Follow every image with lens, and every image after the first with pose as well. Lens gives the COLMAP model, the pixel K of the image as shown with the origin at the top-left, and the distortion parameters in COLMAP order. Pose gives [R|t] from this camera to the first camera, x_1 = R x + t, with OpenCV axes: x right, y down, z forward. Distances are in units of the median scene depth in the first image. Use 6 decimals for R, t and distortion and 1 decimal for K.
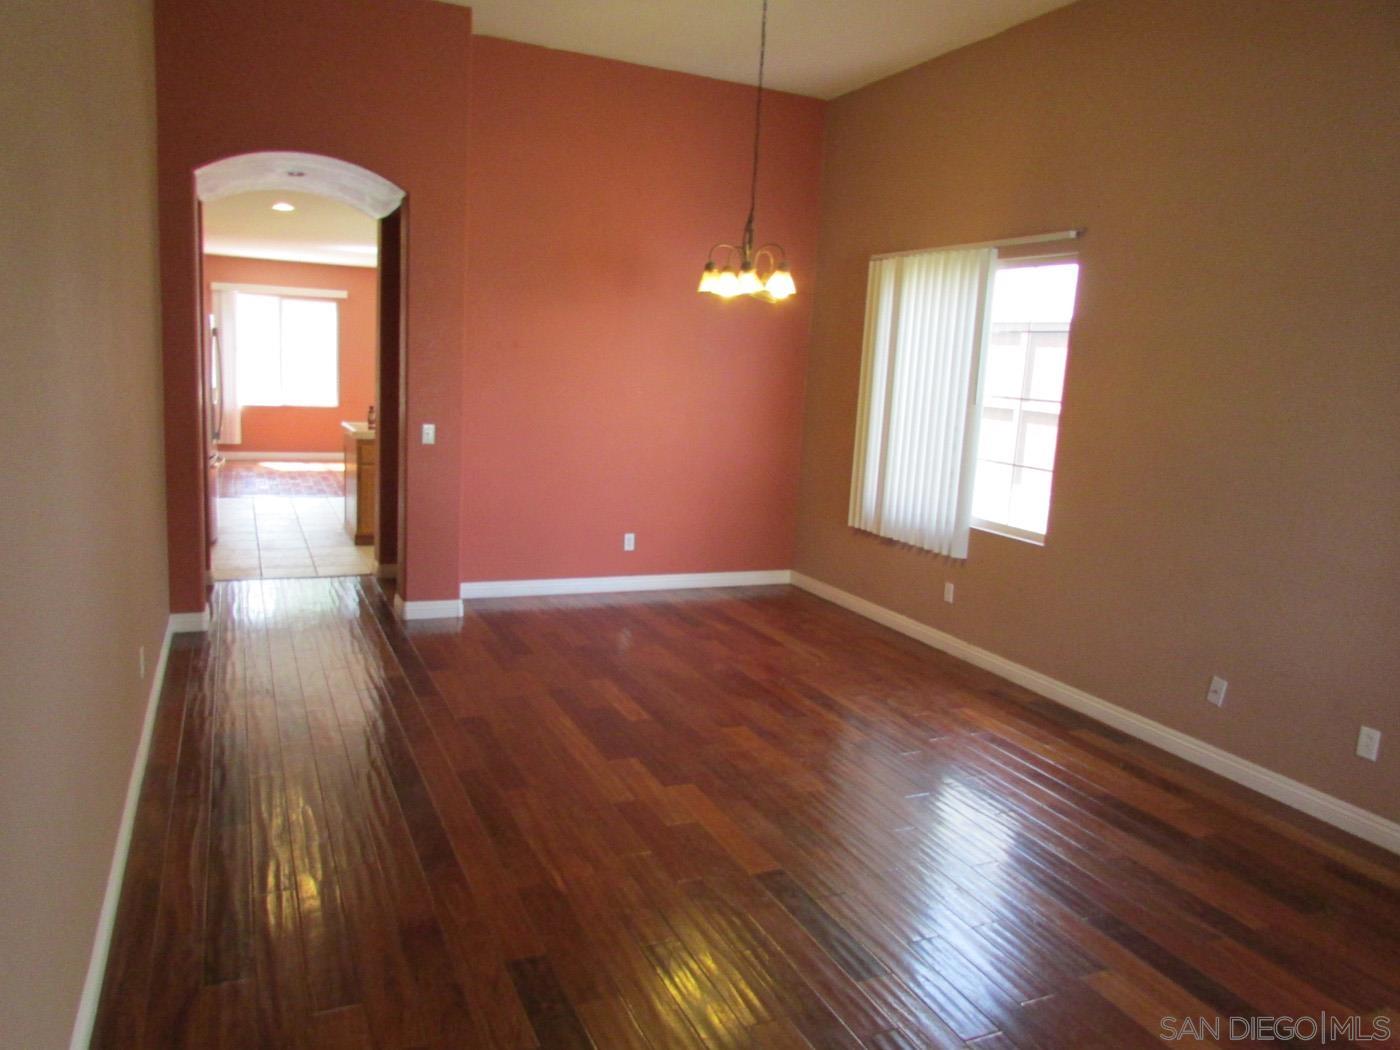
lens RADIAL K [[995.9, 0, 699.7], [0, 995.9, 525.4], [0, 0, 1]] dist [-0.018876, 0.003155]
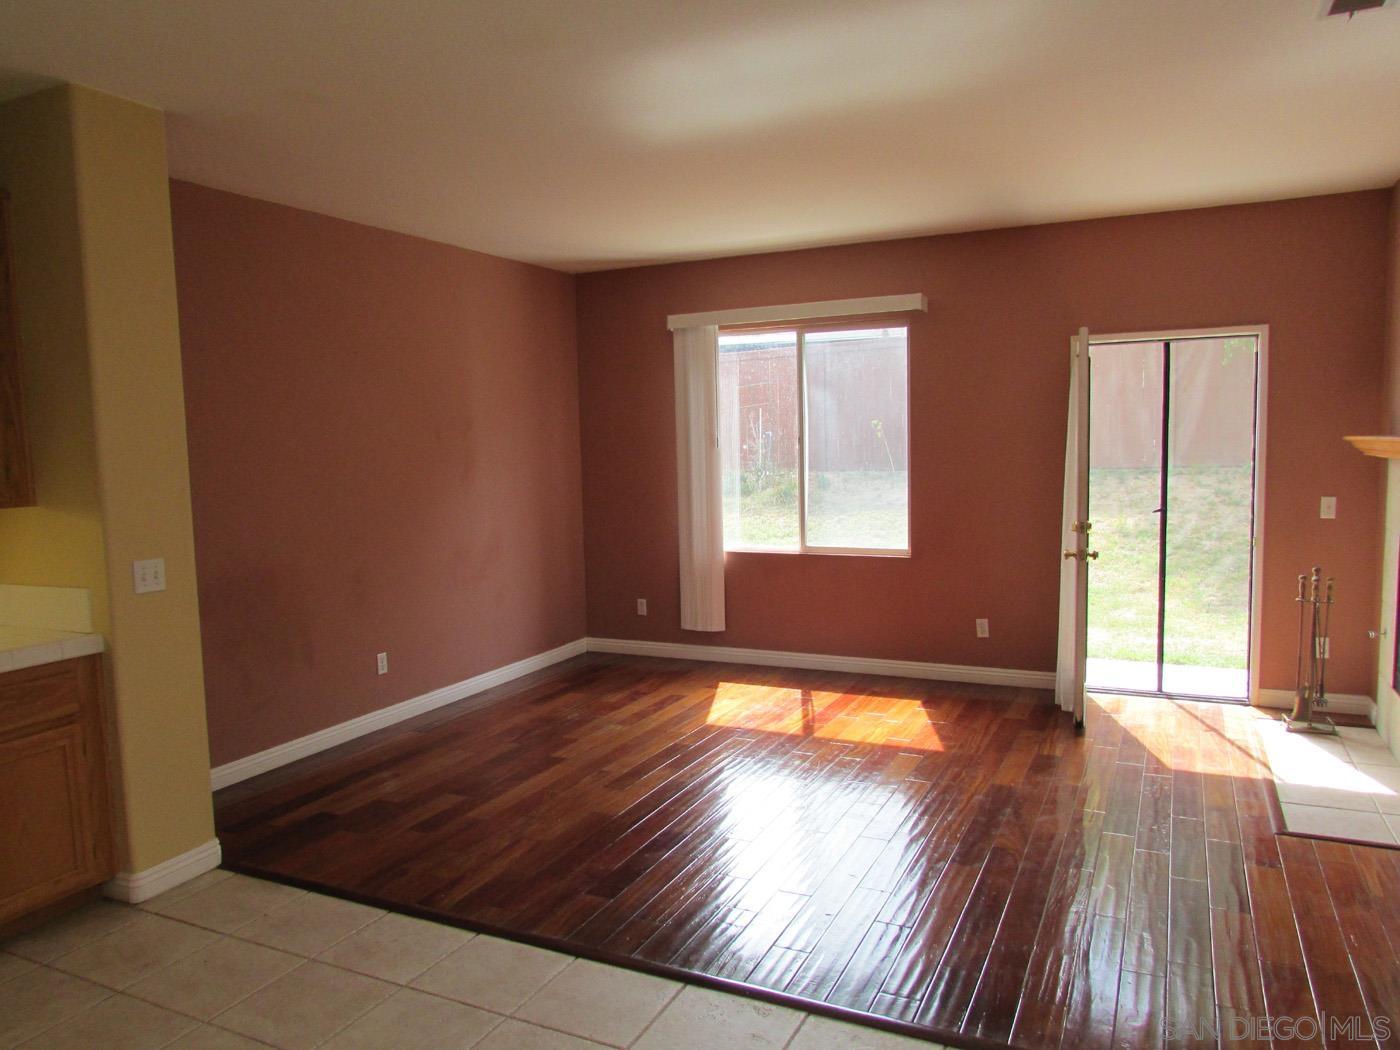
lens RADIAL K [[995.9, 0, 700.2], [0, 995.9, 529.1], [0, 0, 1]] dist [-0.018876, 0.003155]
pose [[0.636196, -0.002034, -0.771525, -0.084520], [-0.064984, 0.996302, -0.056212, -0.104206], [0.768786, 0.085898, 0.633711, 0.665699]]
